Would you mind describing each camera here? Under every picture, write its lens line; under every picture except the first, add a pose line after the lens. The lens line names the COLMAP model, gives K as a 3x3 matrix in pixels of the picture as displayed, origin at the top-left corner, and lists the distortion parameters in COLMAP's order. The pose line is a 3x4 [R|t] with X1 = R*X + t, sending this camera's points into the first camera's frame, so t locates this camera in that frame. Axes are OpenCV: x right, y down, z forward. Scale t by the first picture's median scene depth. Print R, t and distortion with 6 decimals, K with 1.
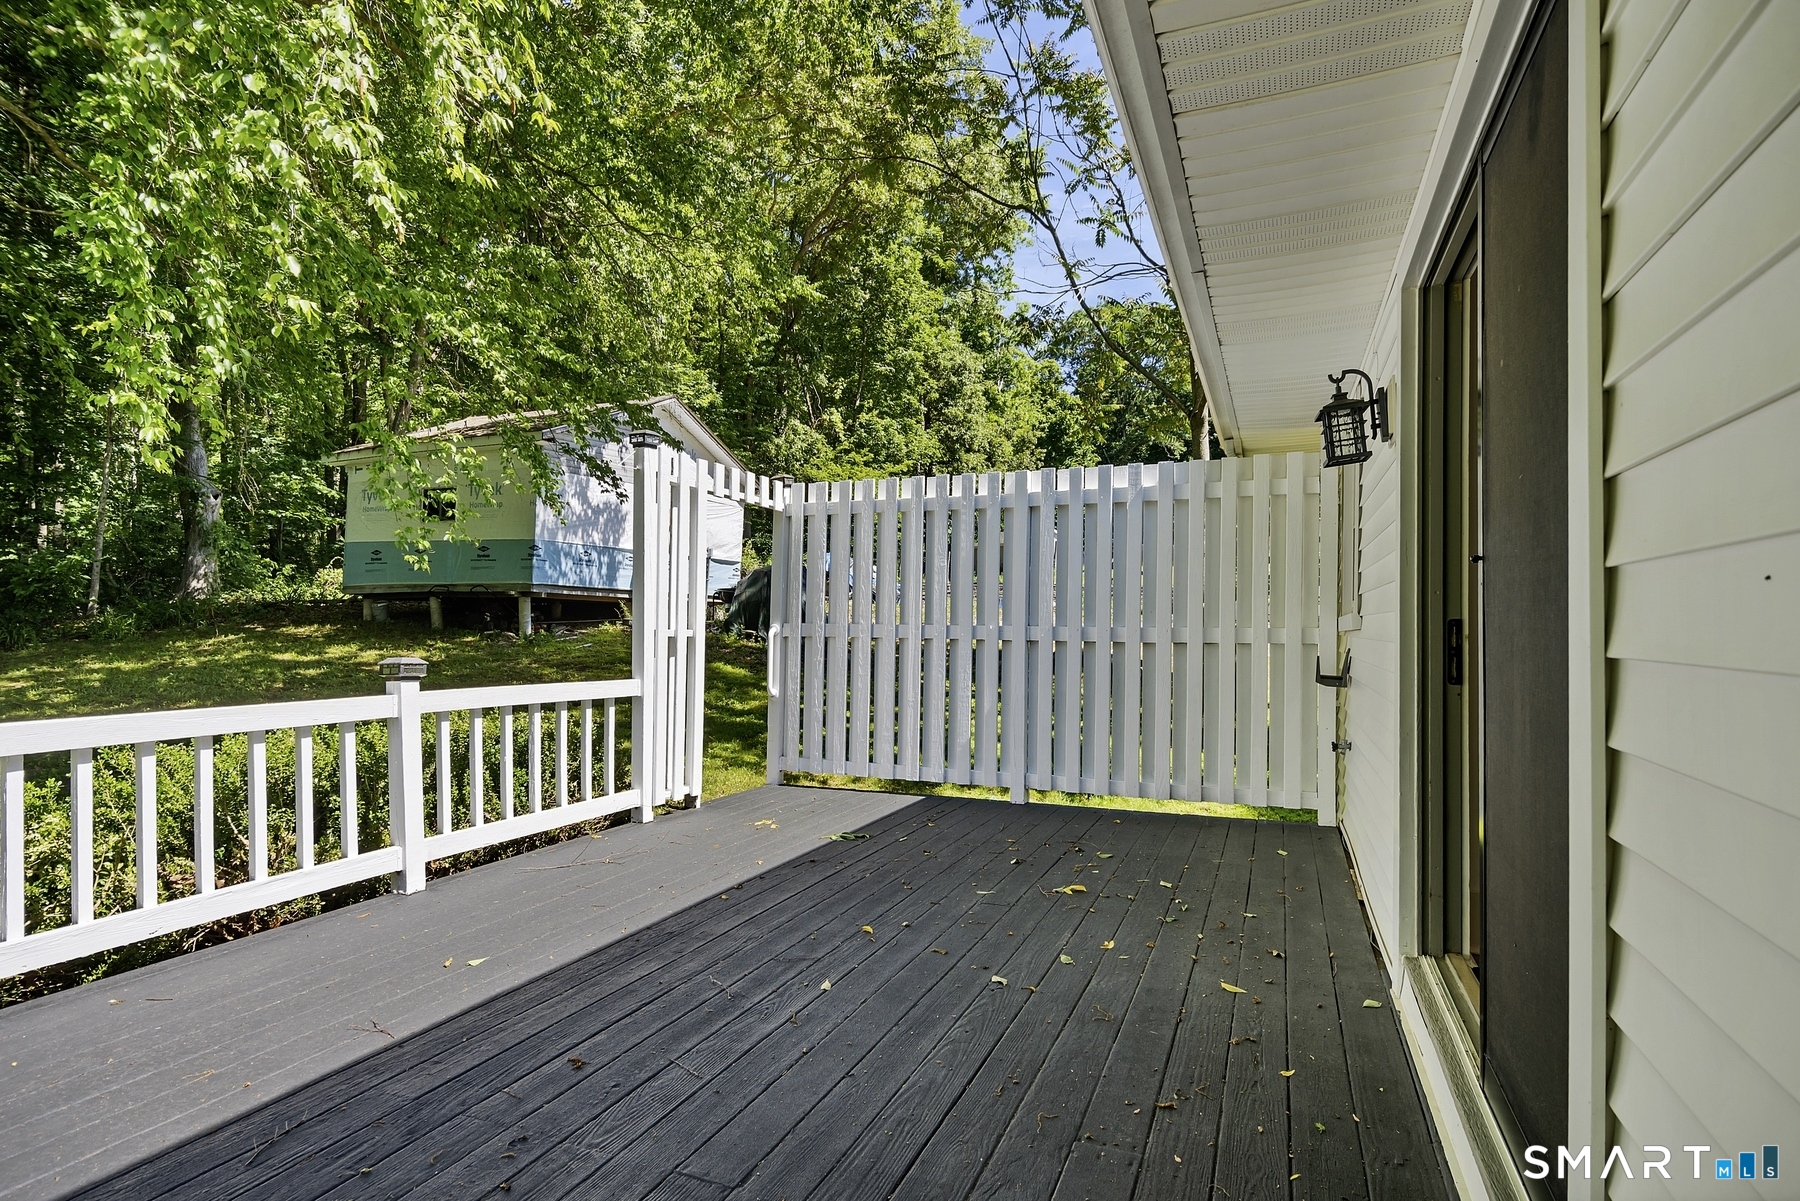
lens RADIAL K [[914.7, 0, 900.0], [0, 914.7, 600.5], [0, 0, 1]] dist [0.003740, 0.000162]
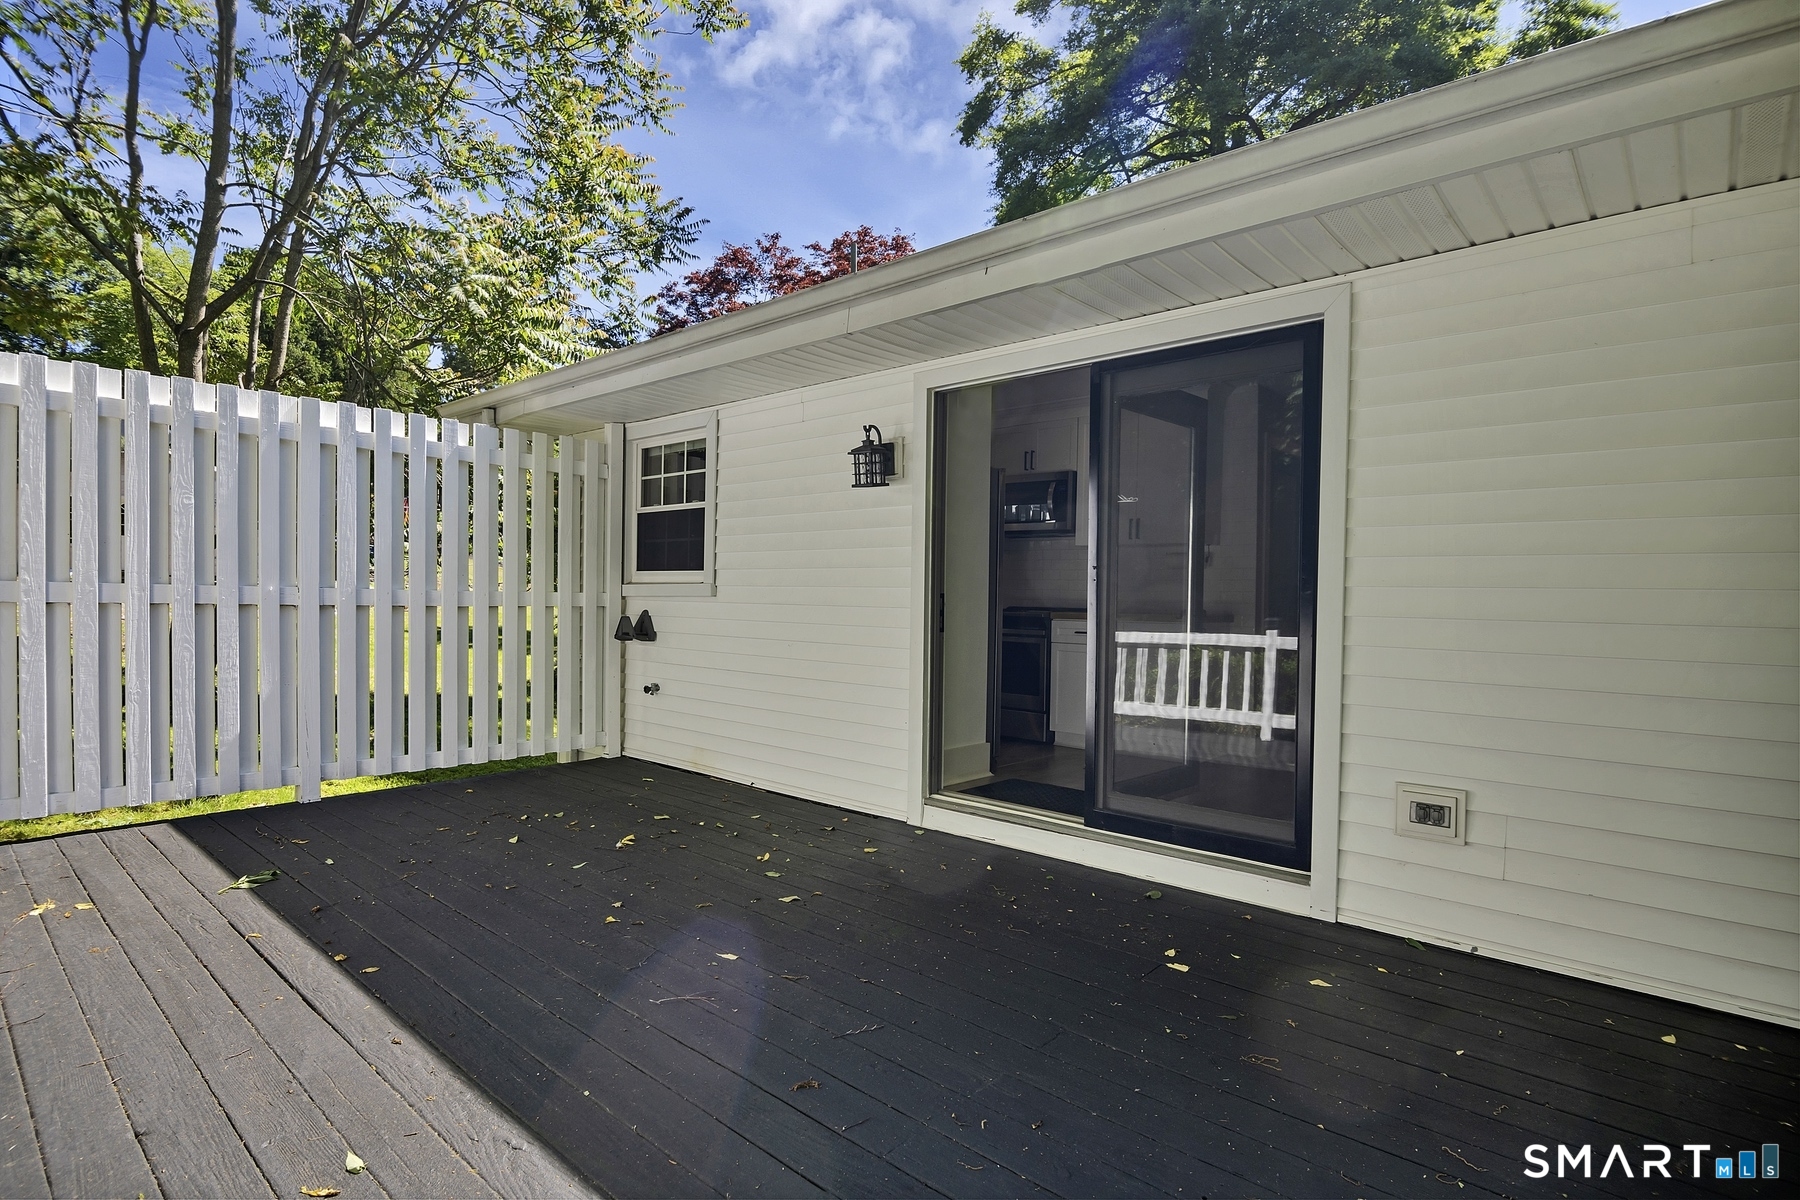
lens RADIAL K [[914.7, 0, 900.0], [0, 914.7, 600.0], [0, 0, 1]] dist [0.003740, 0.000162]
pose [[0.331723, -0.007000, 0.943351, -0.774554], [-0.040634, 0.998938, 0.021702, -0.002504], [-0.942501, -0.045531, 0.331086, 0.388972]]
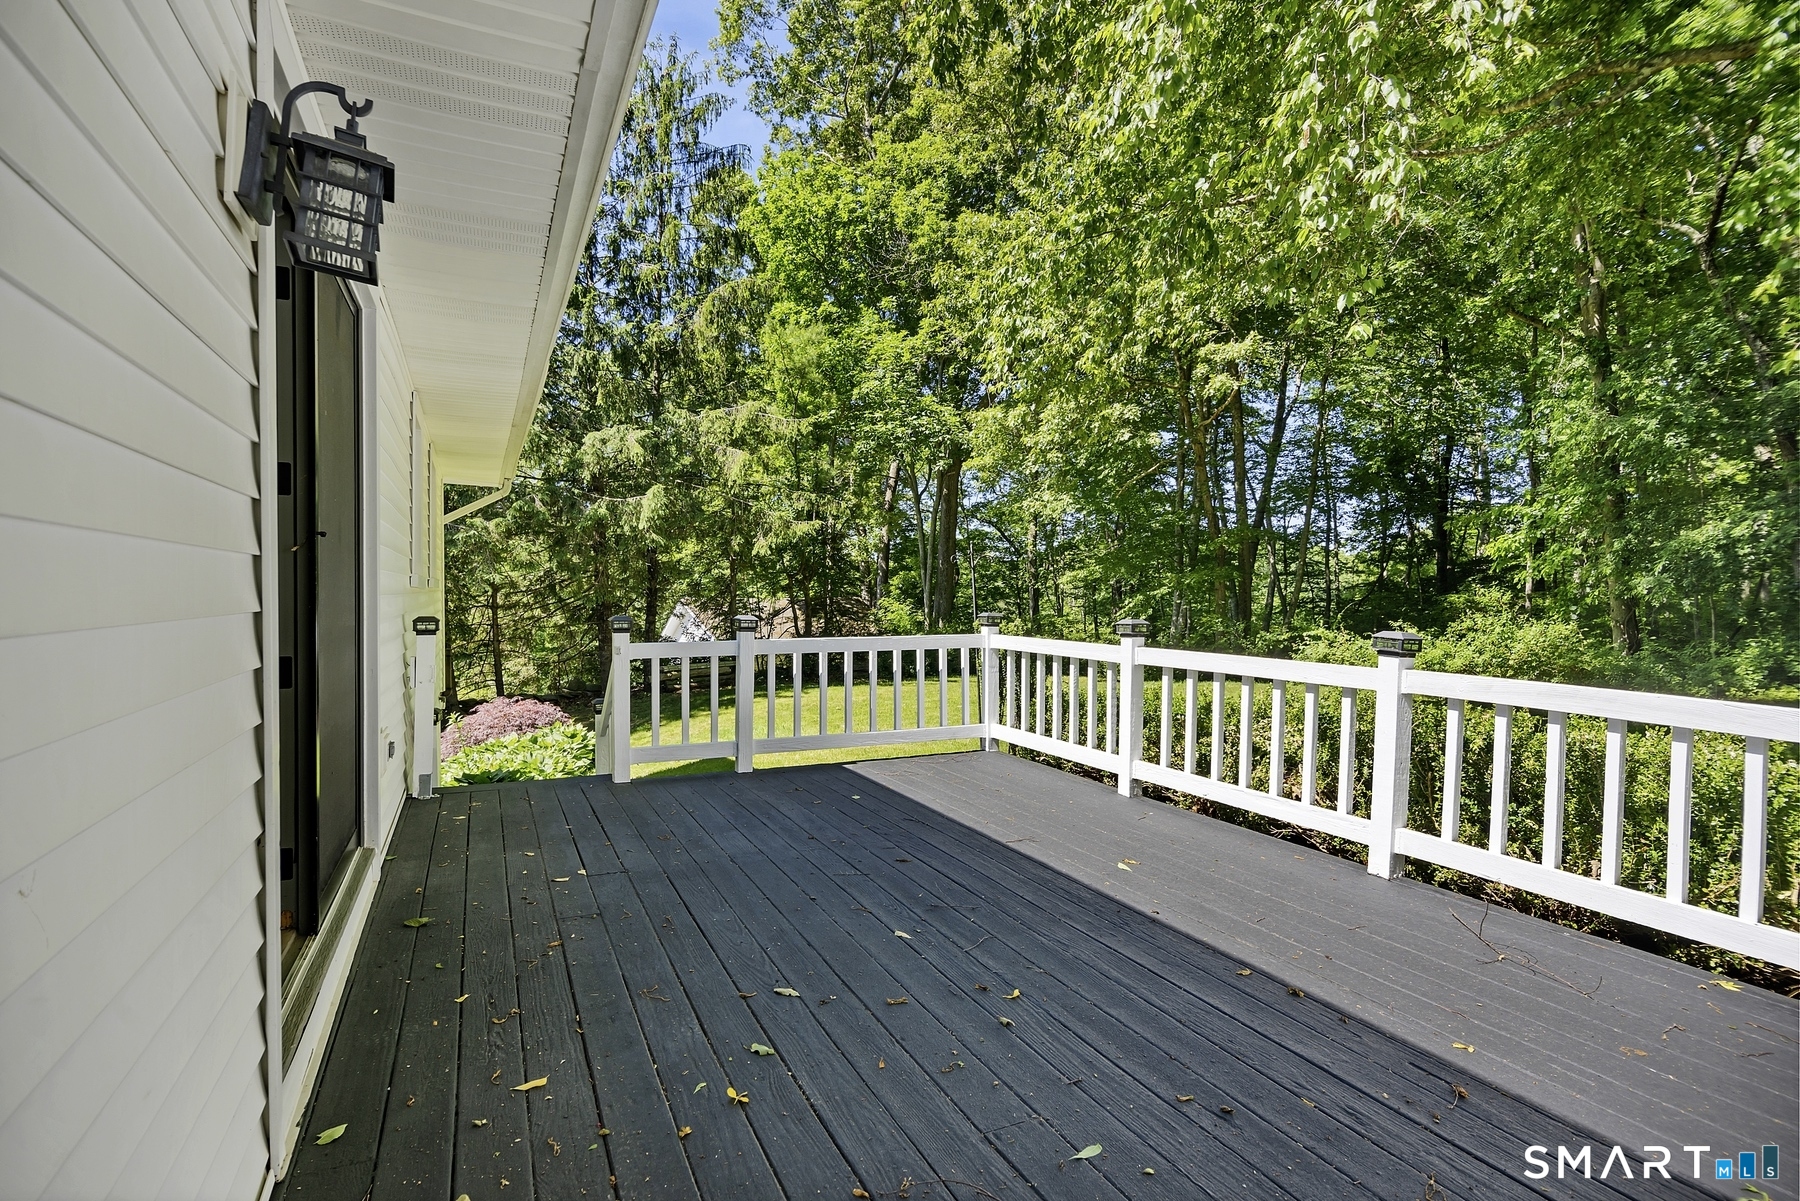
lens RADIAL K [[865.9, 0, 861.3], [0, 865.9, 600.4], [0, 0, 1]] dist [-0.000524, -0.000195]
pose [[-0.682483, -0.000706, -0.730901, 0.536123], [0.008208, 0.999929, -0.008630, 0.034269], [0.730855, -0.011889, -0.682429, 1.298880]]
